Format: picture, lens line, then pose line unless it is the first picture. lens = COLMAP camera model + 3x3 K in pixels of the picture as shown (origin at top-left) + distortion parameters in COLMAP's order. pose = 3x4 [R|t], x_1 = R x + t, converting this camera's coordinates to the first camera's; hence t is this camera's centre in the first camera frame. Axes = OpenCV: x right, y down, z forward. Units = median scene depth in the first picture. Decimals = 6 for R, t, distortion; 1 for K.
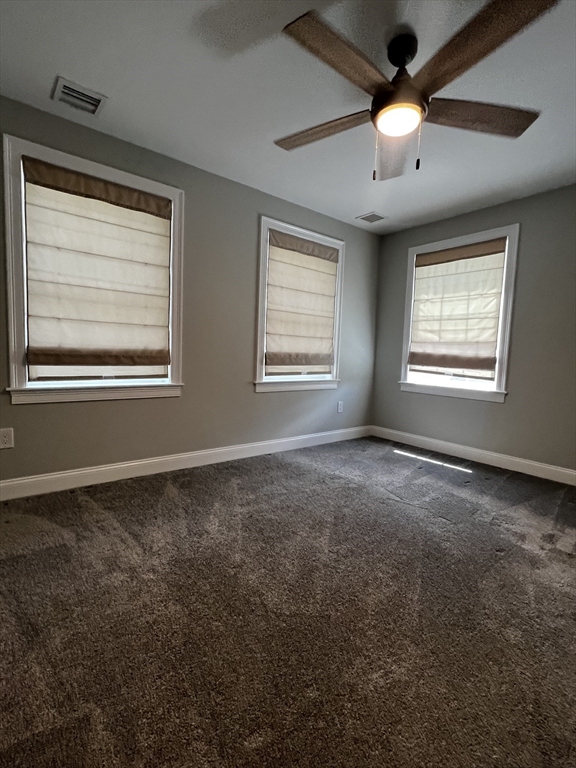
lens RADIAL K [[369.1, 0, 282.6], [0, 369.1, 383.8], [0, 0, 1]] dist [0.002607, -0.000039]
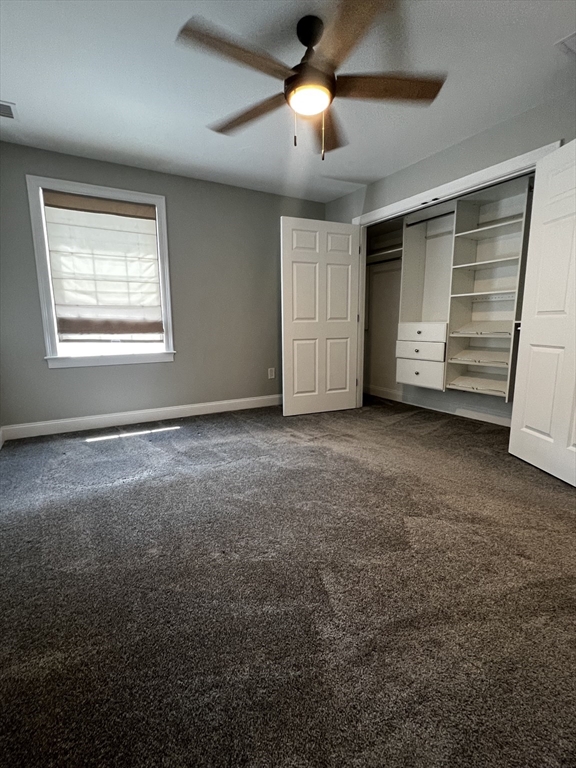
lens RADIAL K [[369.1, 0, 281.8], [0, 369.1, 384.2], [0, 0, 1]] dist [0.002607, -0.000039]
pose [[0.144014, -0.194958, 0.970181, -0.438264], [0.100752, 0.978195, 0.181613, -0.048814], [-0.984433, 0.071592, 0.160516, 0.476763]]
